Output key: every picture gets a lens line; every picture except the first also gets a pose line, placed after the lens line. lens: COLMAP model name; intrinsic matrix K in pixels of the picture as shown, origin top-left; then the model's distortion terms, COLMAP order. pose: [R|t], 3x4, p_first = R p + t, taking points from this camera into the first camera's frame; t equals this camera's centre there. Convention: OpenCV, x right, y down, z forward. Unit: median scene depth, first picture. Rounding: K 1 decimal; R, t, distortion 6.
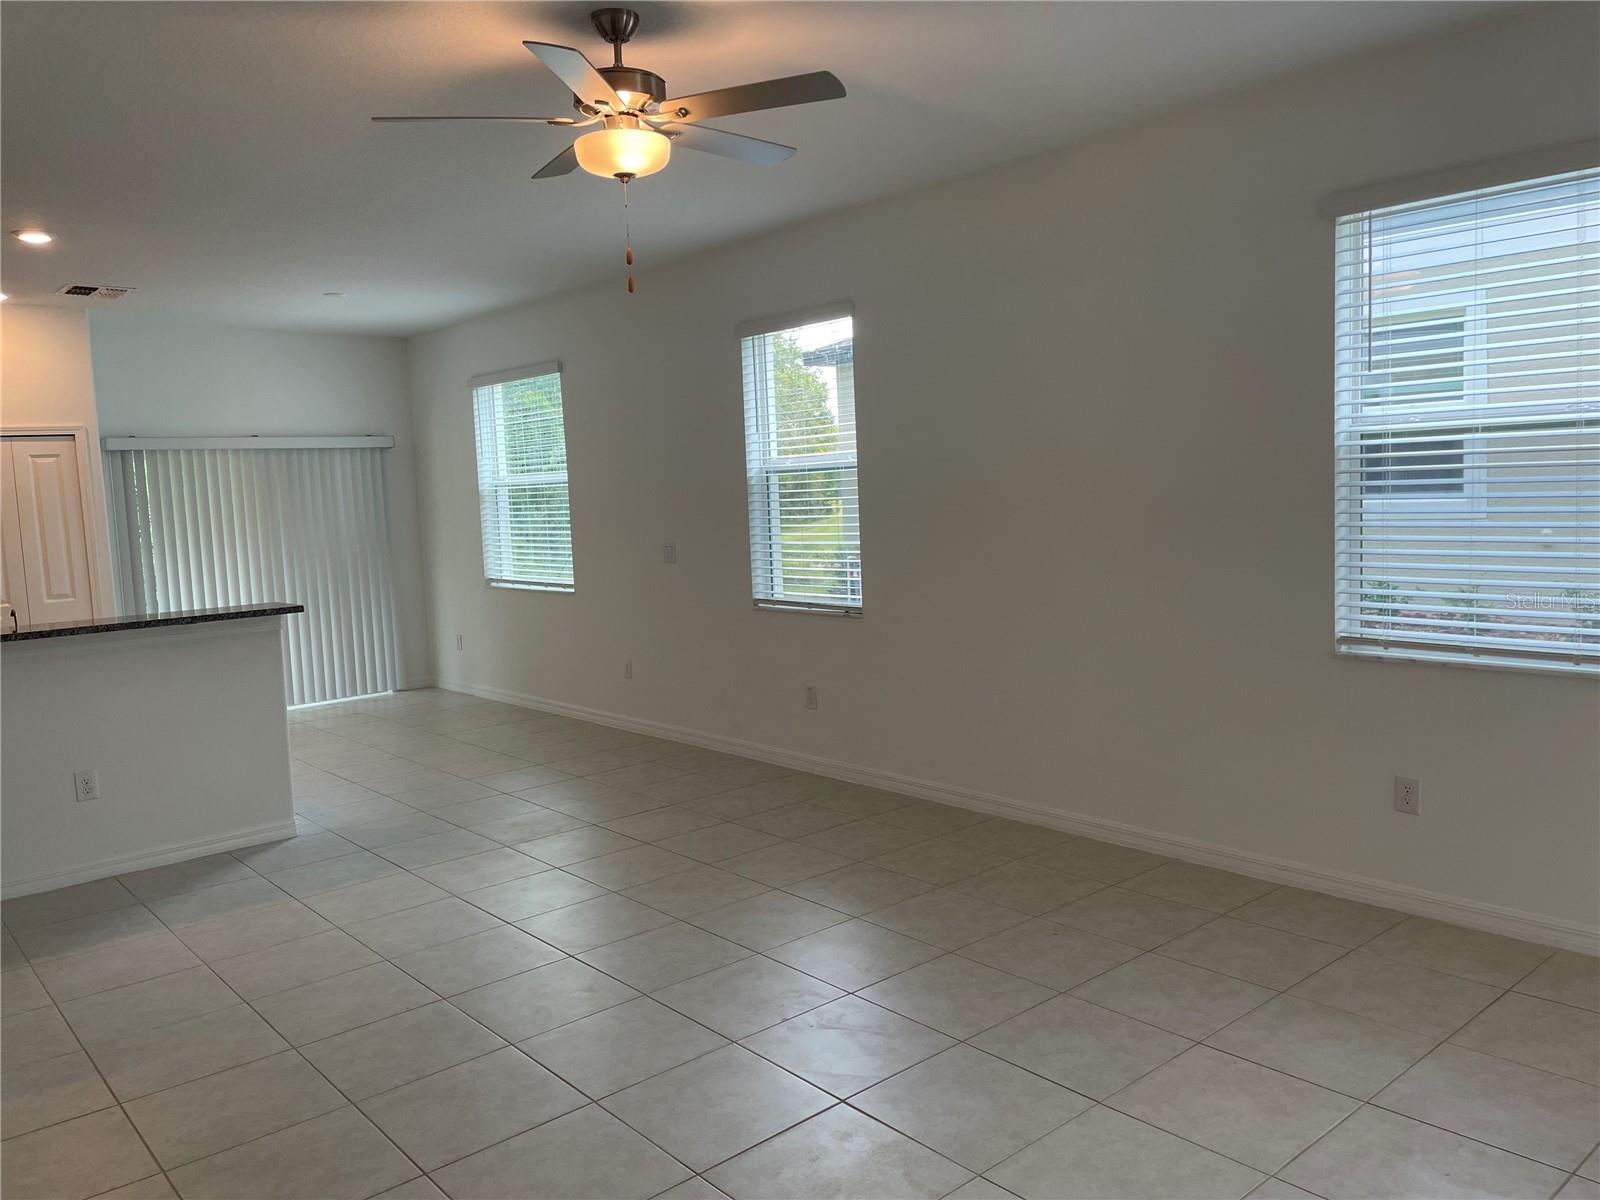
lens RADIAL K [[1204.6, 0, 798.3], [0, 1204.6, 595.1], [0, 0, 1]] dist [0.097886, -0.127010]
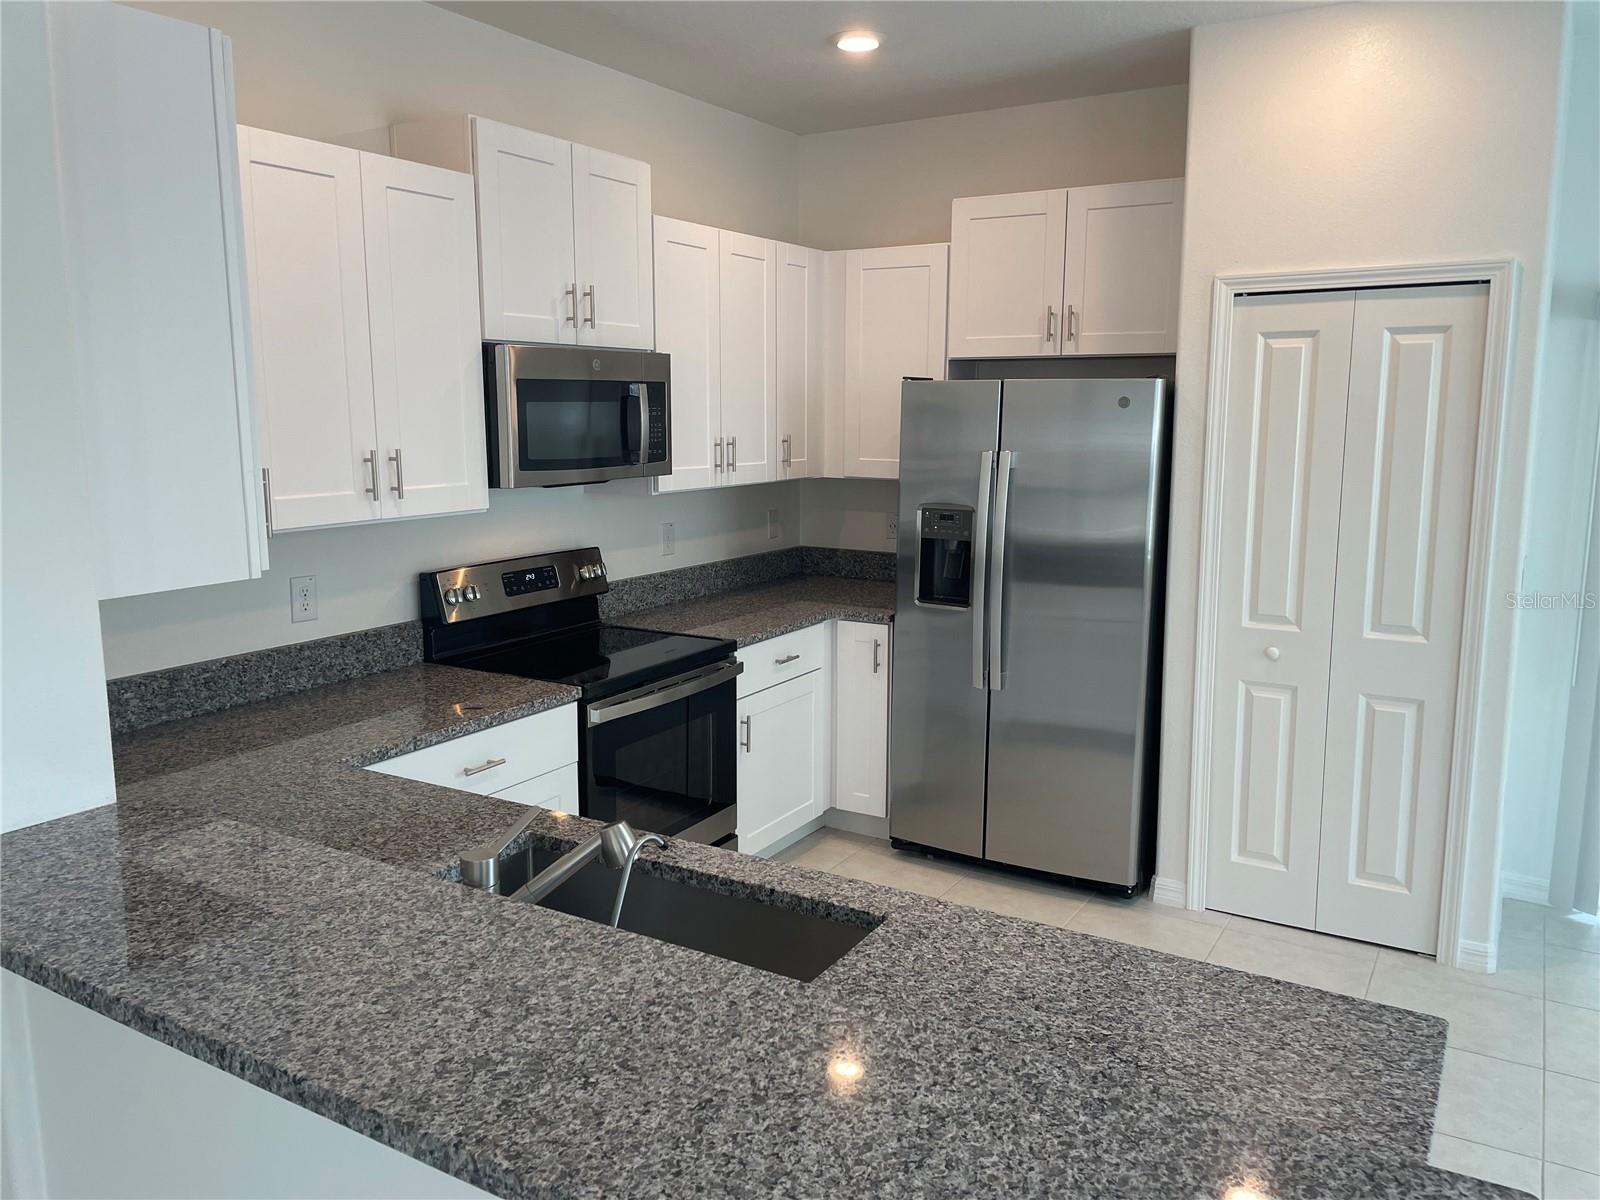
lens RADIAL K [[1204.6, 0, 801.2], [0, 1204.6, 587.4], [0, 0, 1]] dist [0.097886, -0.127010]
pose [[0.315267, 0.190907, -0.929603, -0.291787], [-0.101894, 0.980704, 0.166845, -0.087440], [0.943517, 0.042120, 0.328636, 0.771925]]
